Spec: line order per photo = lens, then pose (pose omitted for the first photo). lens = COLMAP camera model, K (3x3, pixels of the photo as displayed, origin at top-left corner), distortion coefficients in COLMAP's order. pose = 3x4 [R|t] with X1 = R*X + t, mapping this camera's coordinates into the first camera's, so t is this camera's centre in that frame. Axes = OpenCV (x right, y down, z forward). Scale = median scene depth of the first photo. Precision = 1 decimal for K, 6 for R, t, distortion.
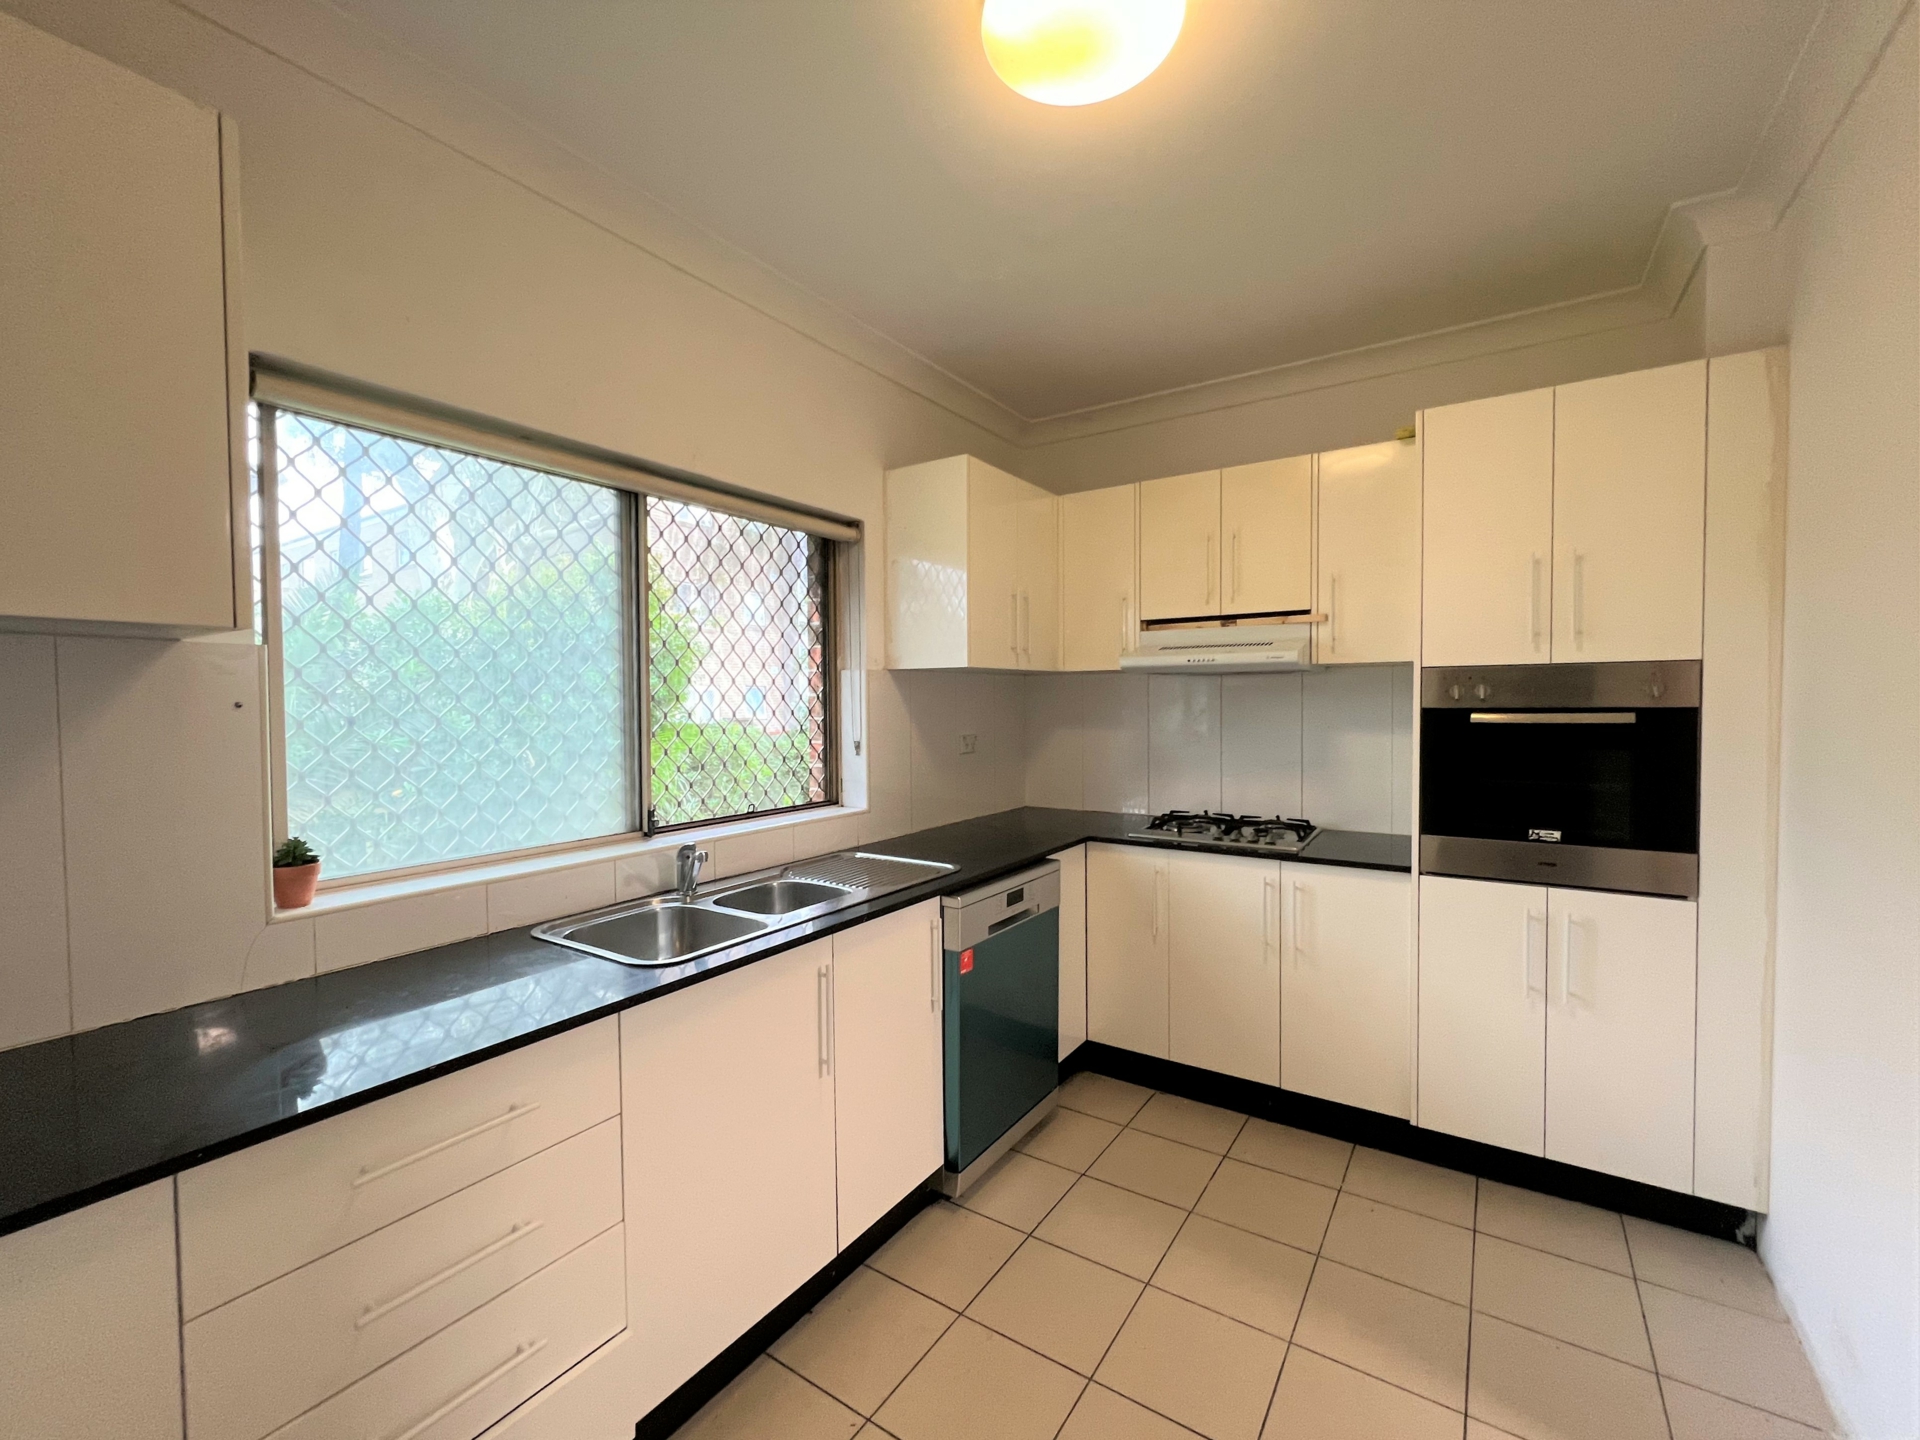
lens RADIAL K [[798.9, 0, 960.0], [0, 798.9, 720.0], [0, 0, 1]] dist [0.002470, 0.000116]
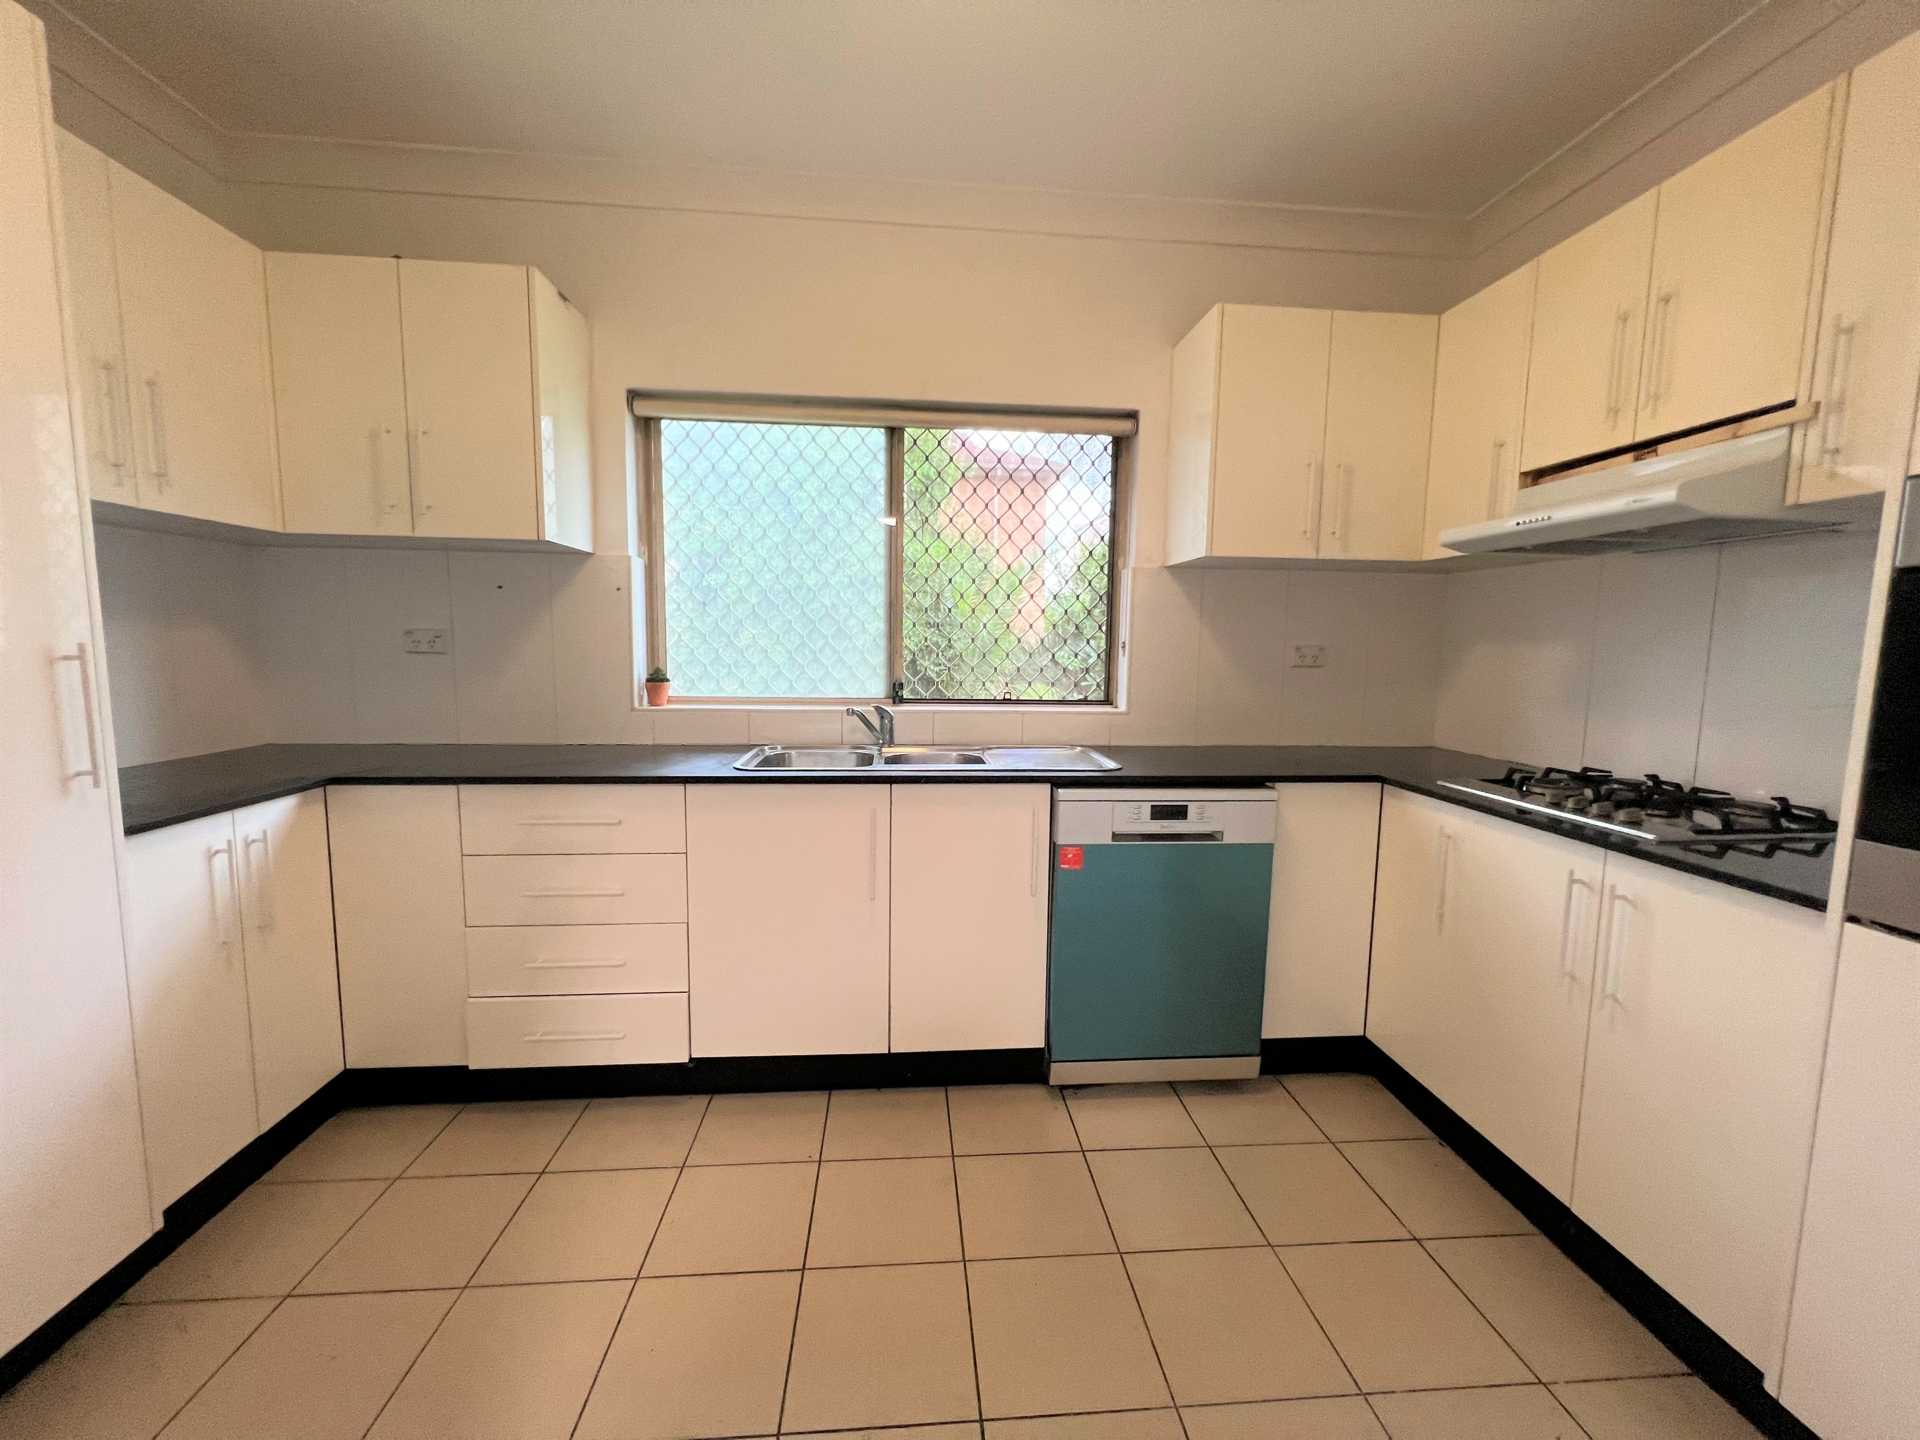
lens RADIAL K [[761.7, 0, 960.0], [0, 761.7, 720.0], [0, 0, 1]] dist [-0.000038, -0.000117]
pose [[0.624323, 0.096943, -0.775128, 0.504726], [-0.040164, 0.994941, 0.092084, 0.046078], [0.780133, -0.026358, 0.625058, 0.261365]]
